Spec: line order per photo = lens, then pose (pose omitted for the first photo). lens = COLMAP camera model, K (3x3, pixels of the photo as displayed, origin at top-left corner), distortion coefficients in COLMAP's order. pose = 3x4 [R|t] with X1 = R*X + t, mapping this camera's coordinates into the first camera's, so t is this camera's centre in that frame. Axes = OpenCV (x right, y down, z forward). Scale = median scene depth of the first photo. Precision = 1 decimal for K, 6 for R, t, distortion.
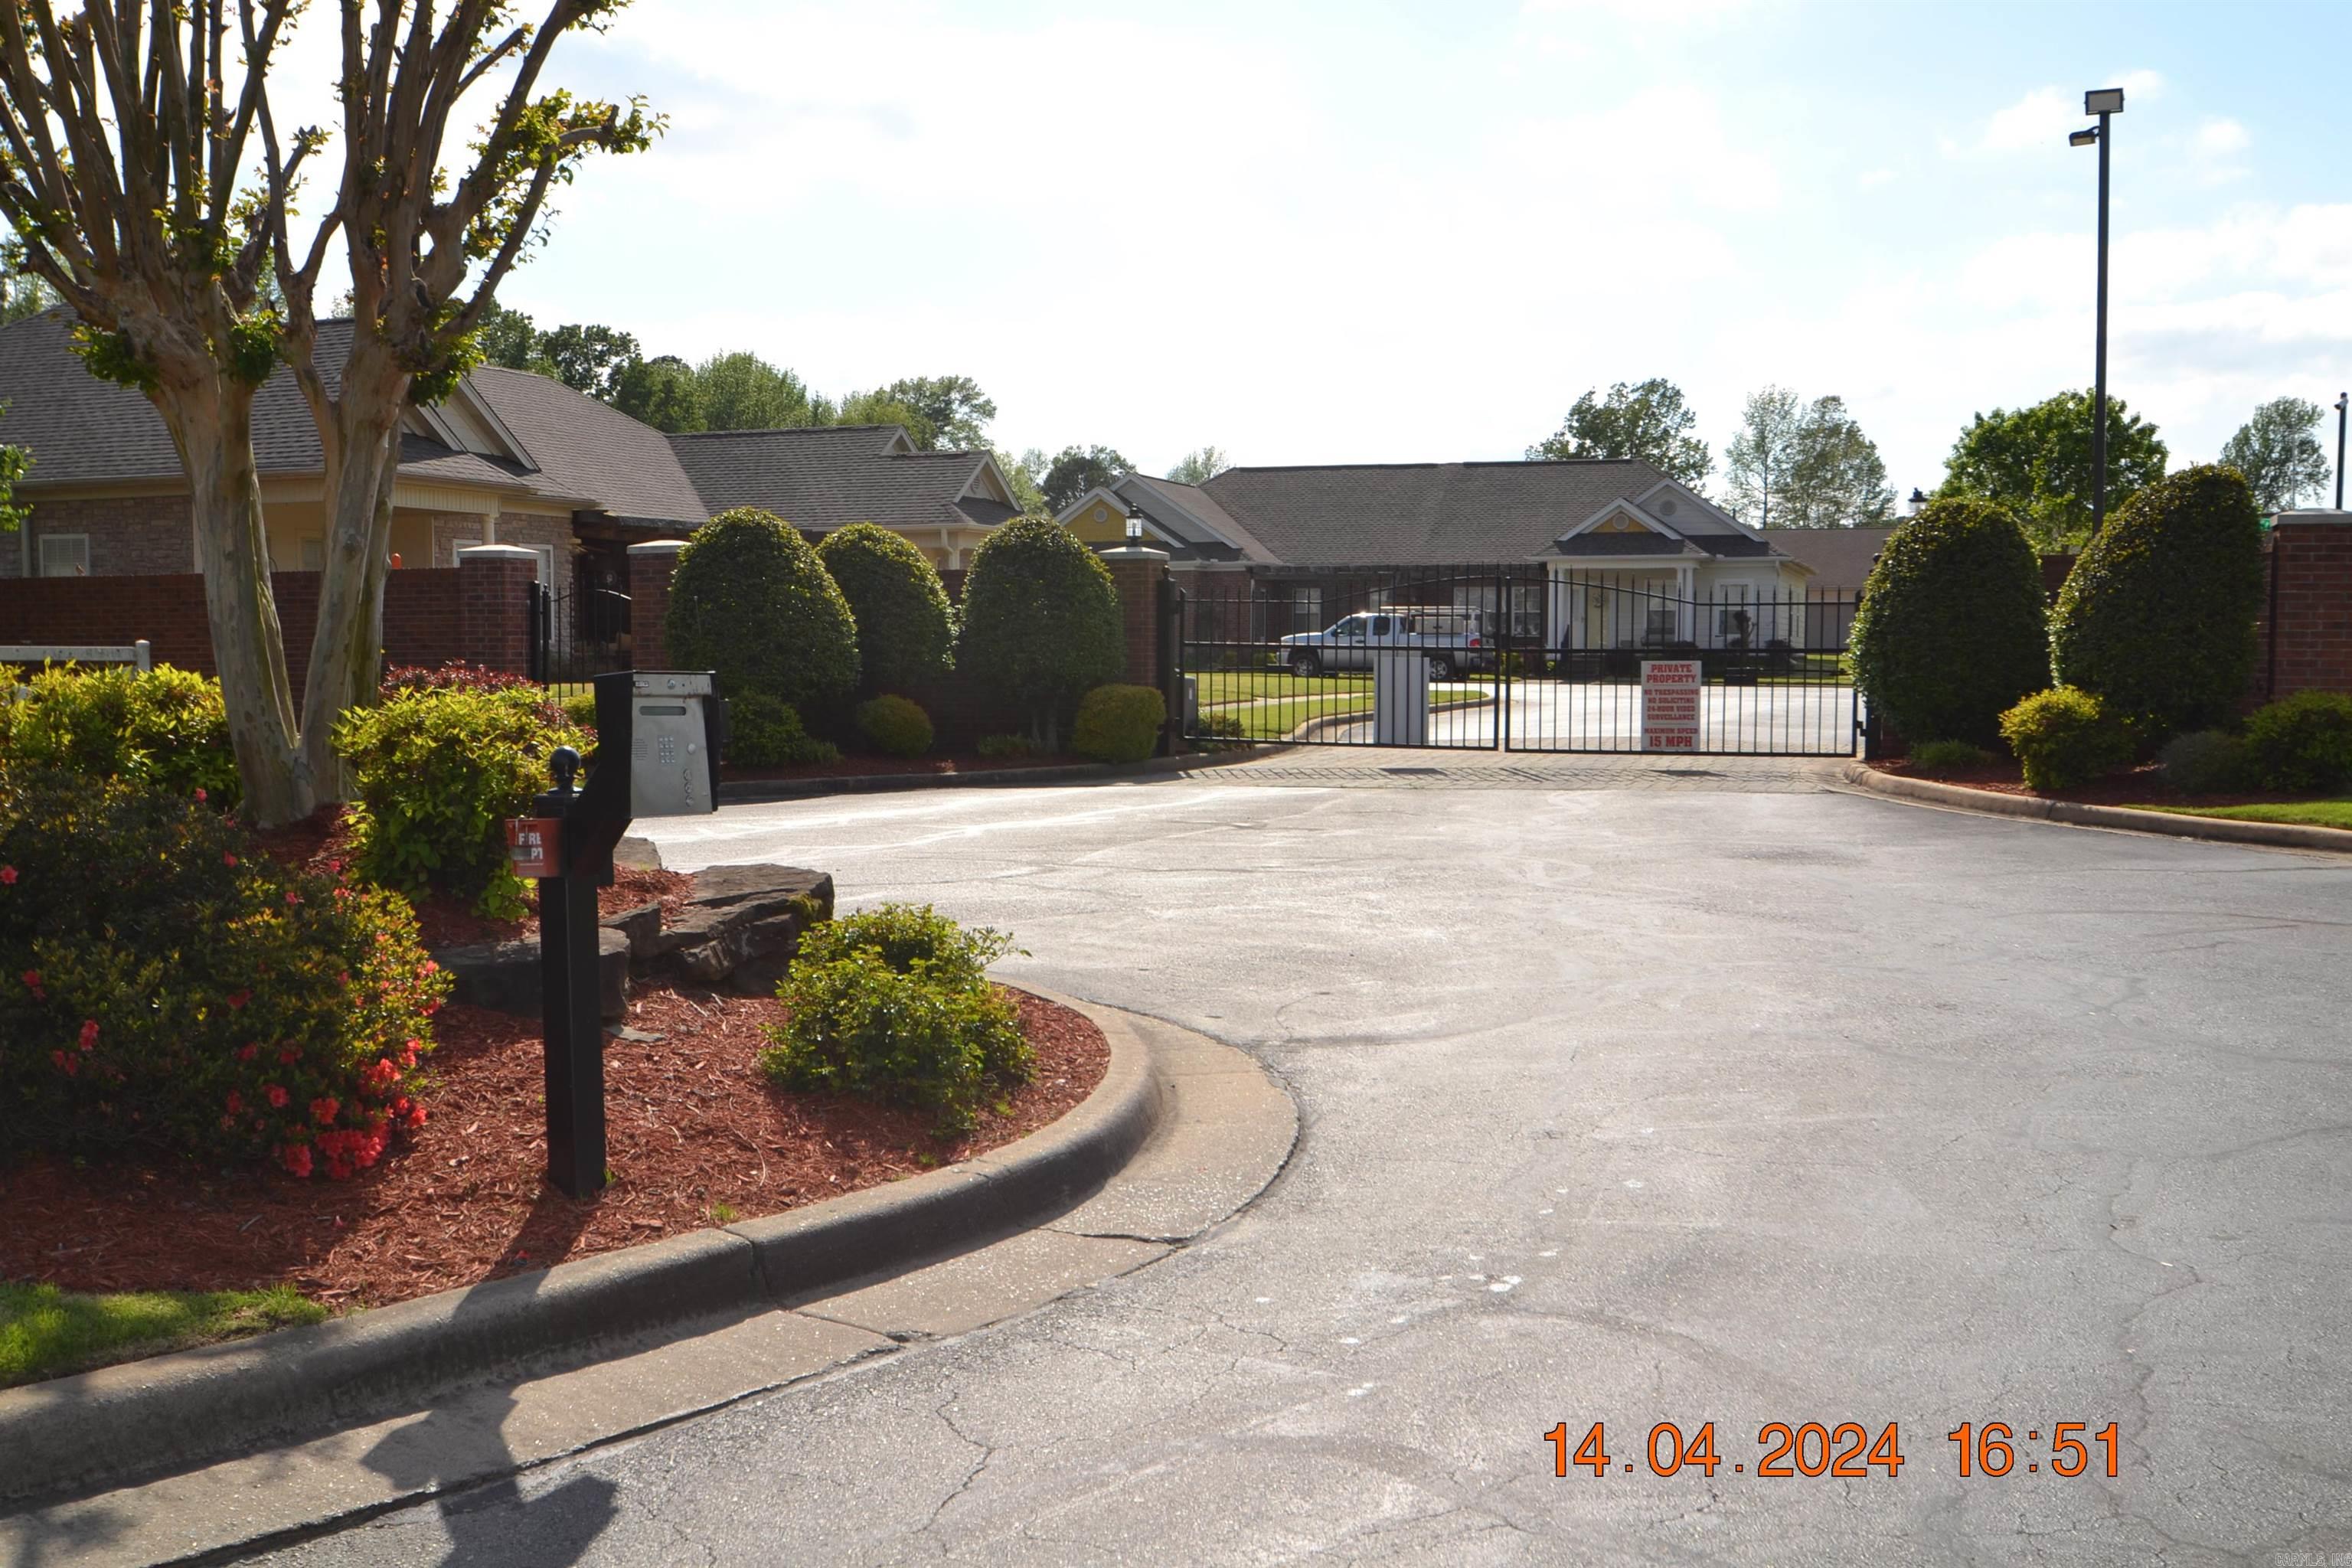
lens RADIAL K [[2371.3, 0, 1180.5], [0, 2371.3, 830.1], [0, 0, 1]] dist [-0.072495, 0.046658]
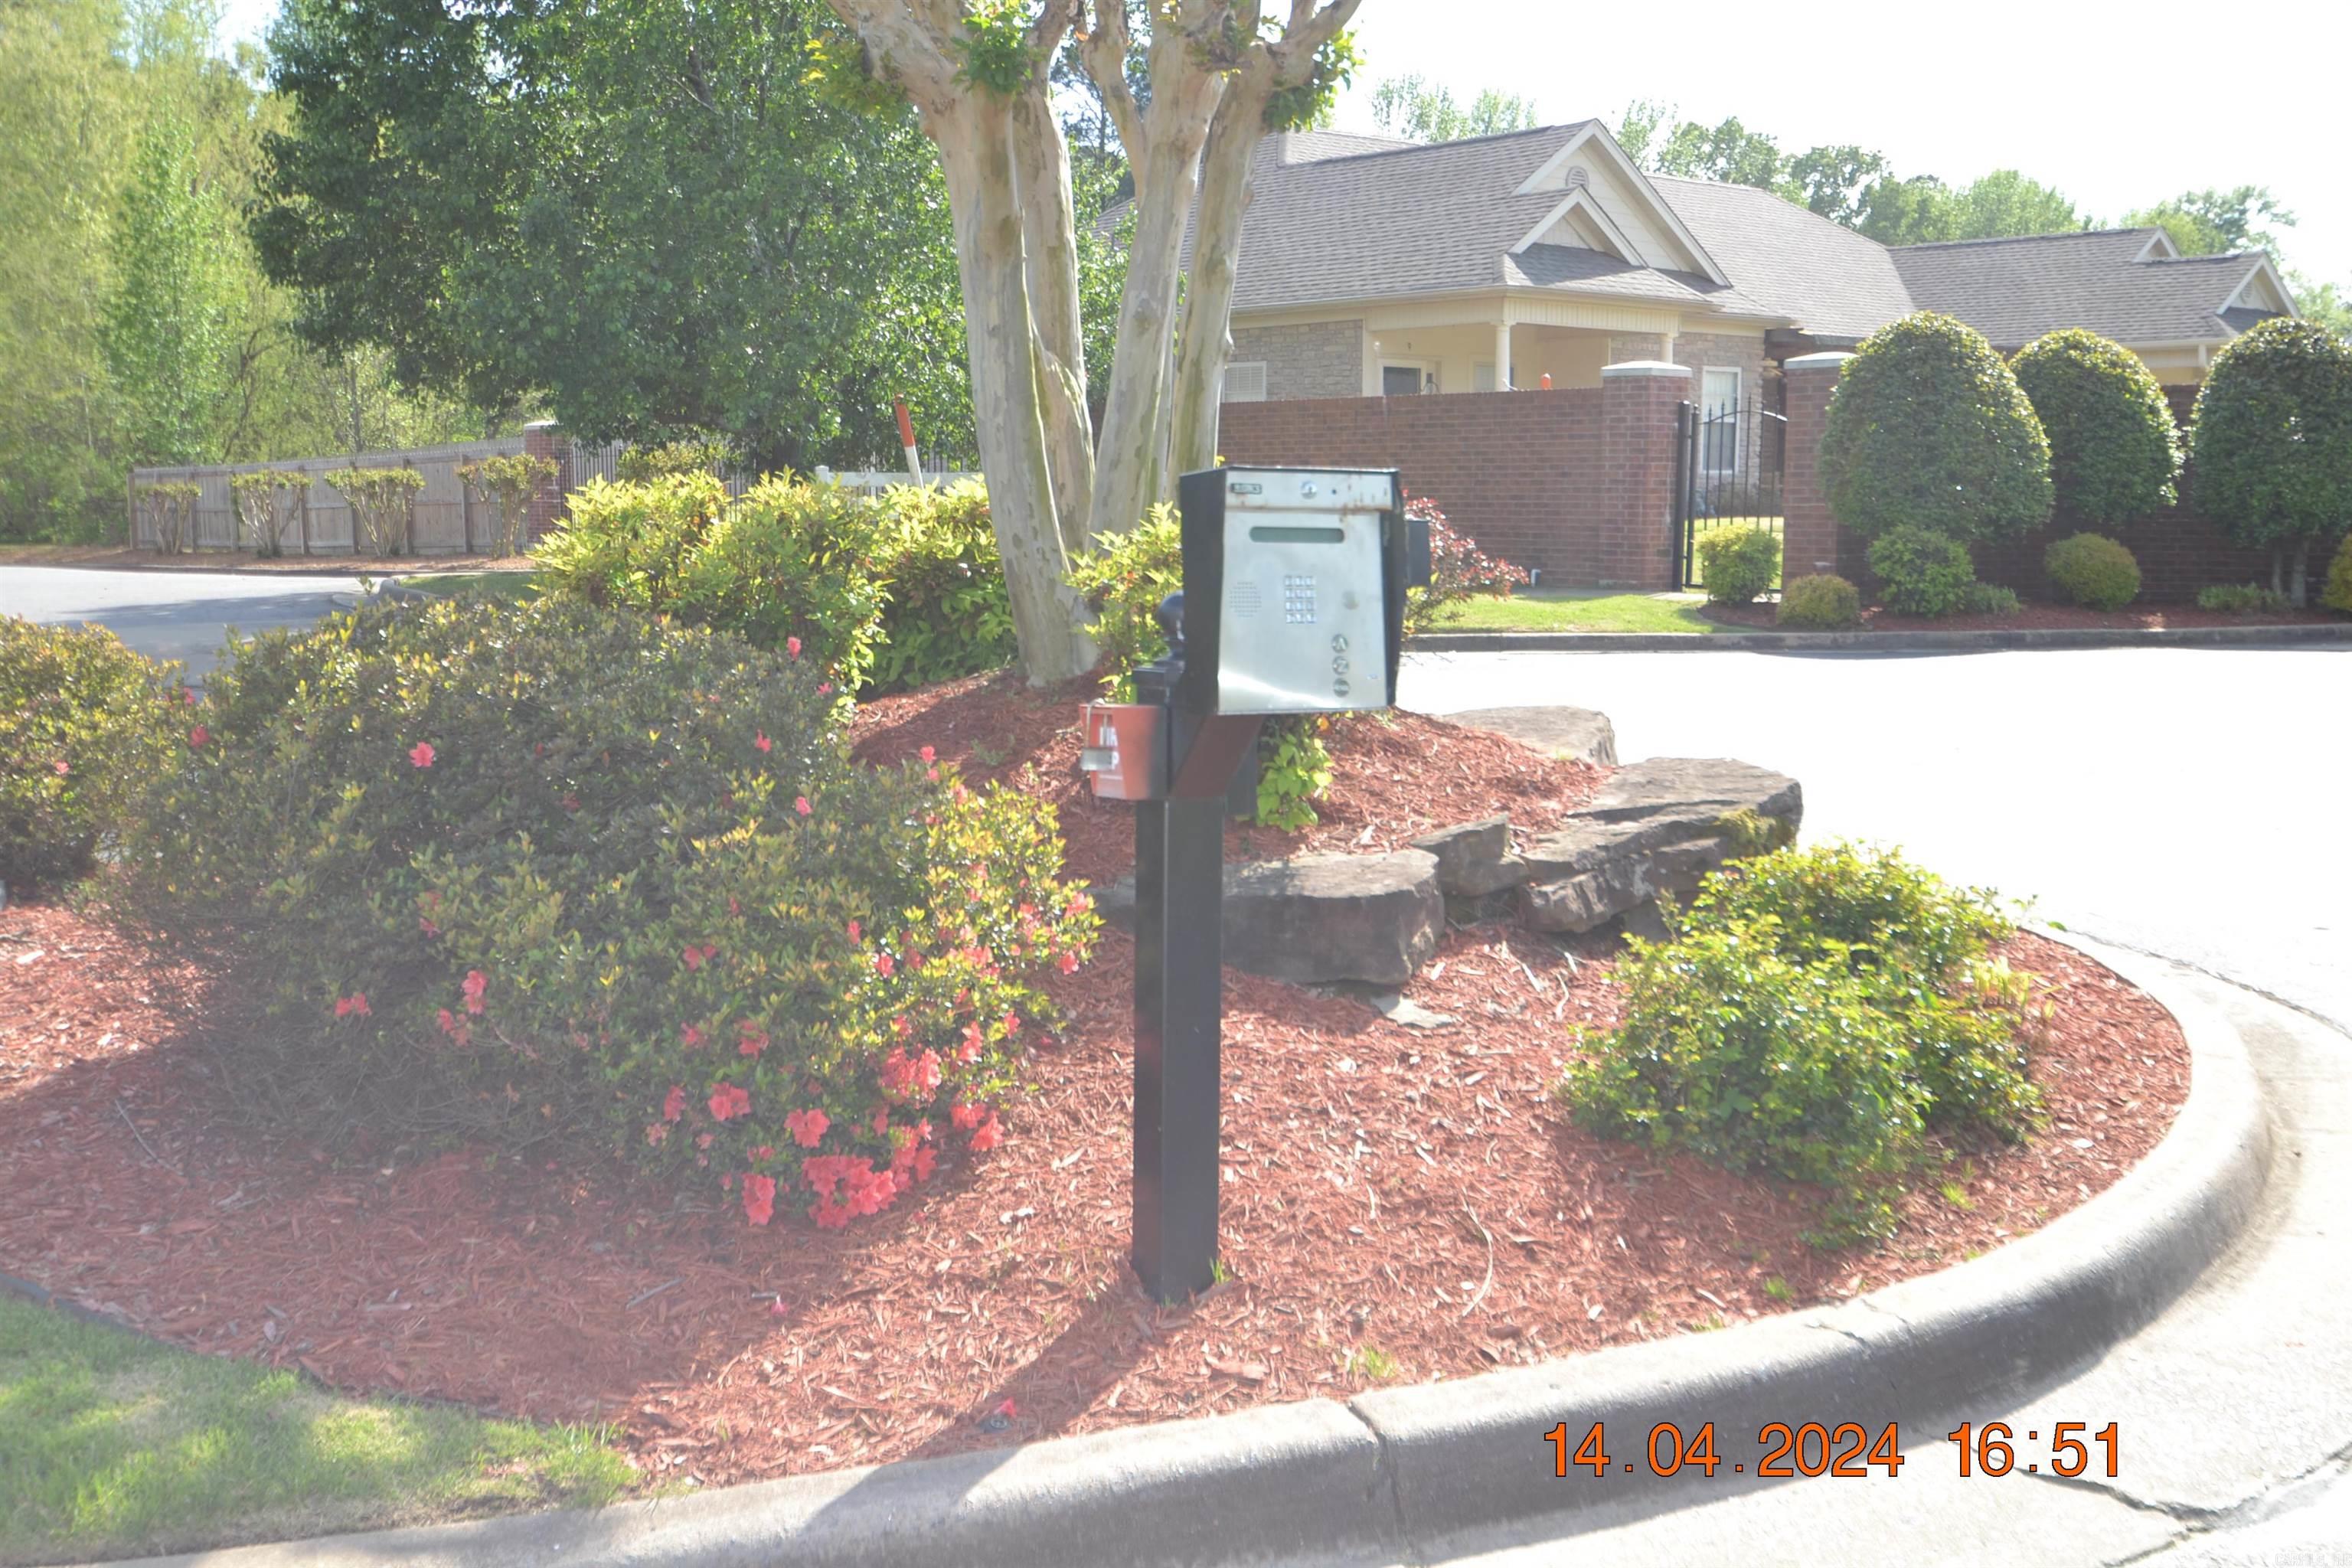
lens RADIAL K [[2371.3, 0, 1180.5], [0, 2371.3, 830.1], [0, 0, 1]] dist [-0.072495, 0.046658]
pose [[0.868679, 0.070148, -0.490384, 0.038748], [-0.036548, 0.996301, 0.077776, -0.015493], [0.494026, -0.049640, 0.868029, 0.332960]]
